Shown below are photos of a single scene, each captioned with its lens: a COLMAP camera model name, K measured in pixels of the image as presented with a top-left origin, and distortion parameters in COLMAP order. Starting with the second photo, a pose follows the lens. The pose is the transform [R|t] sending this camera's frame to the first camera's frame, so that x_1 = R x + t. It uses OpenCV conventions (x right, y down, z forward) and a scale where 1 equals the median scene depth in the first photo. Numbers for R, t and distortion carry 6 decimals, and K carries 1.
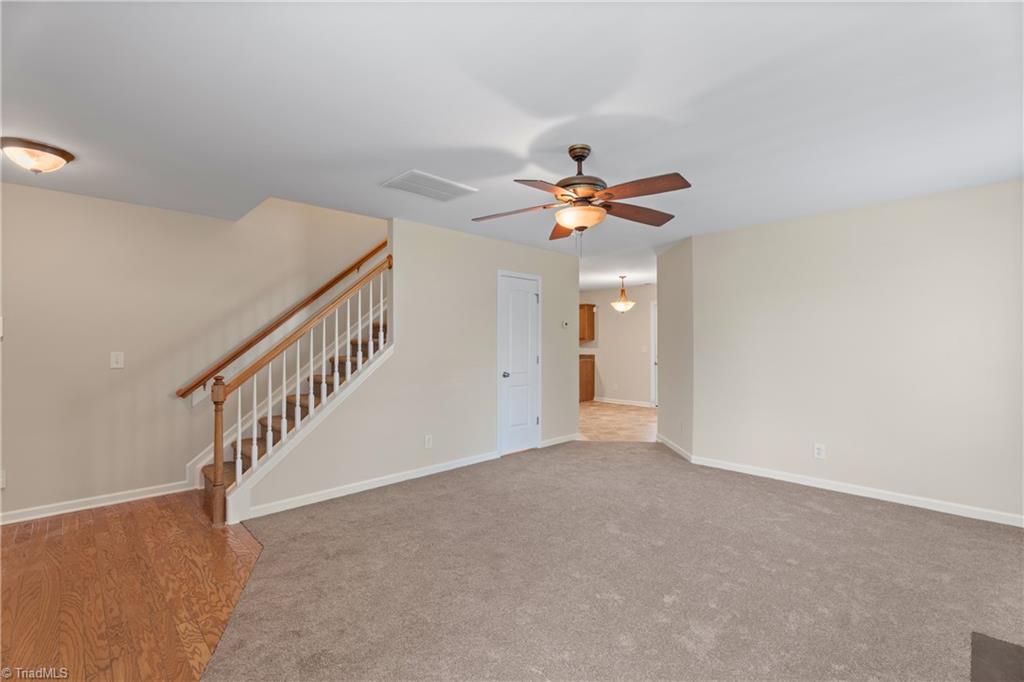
lens RADIAL K [[458.7, 0, 524.0], [0, 458.7, 340.5], [0, 0, 1]] dist [0.001729, 0.000086]
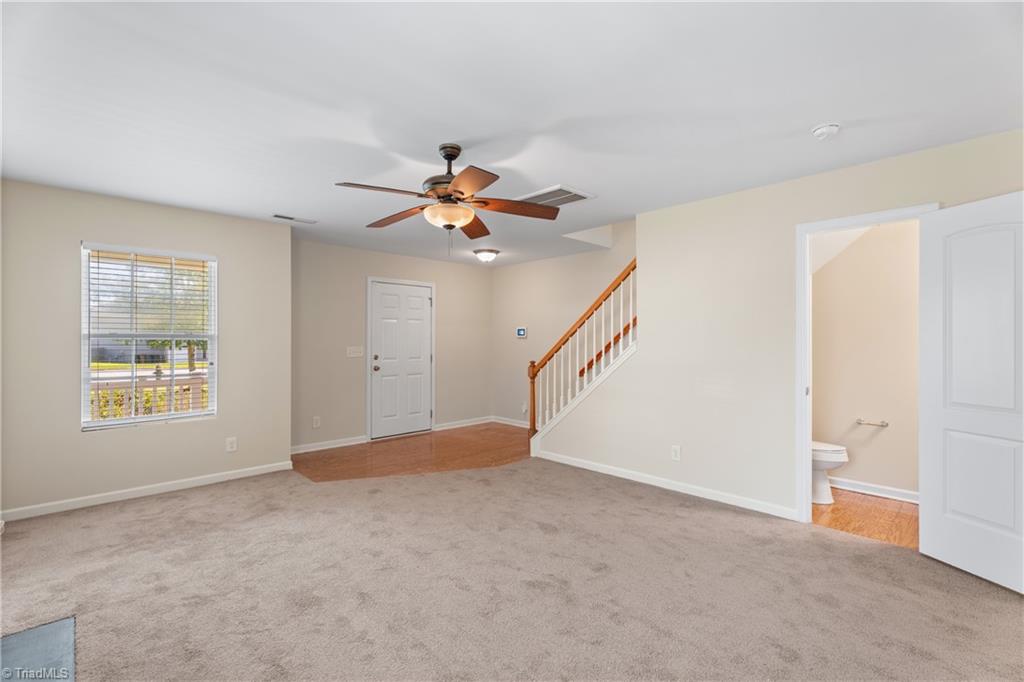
lens RADIAL K [[476.3, 0, 512.0], [0, 476.3, 341.0], [0, 0, 1]] dist [0.002458, -0.000015]
pose [[-0.057501, -0.001686, -0.998344, 1.156581], [0.003965, 0.999990, -0.001917, 0.009864], [0.998338, -0.004068, -0.057494, 1.195870]]
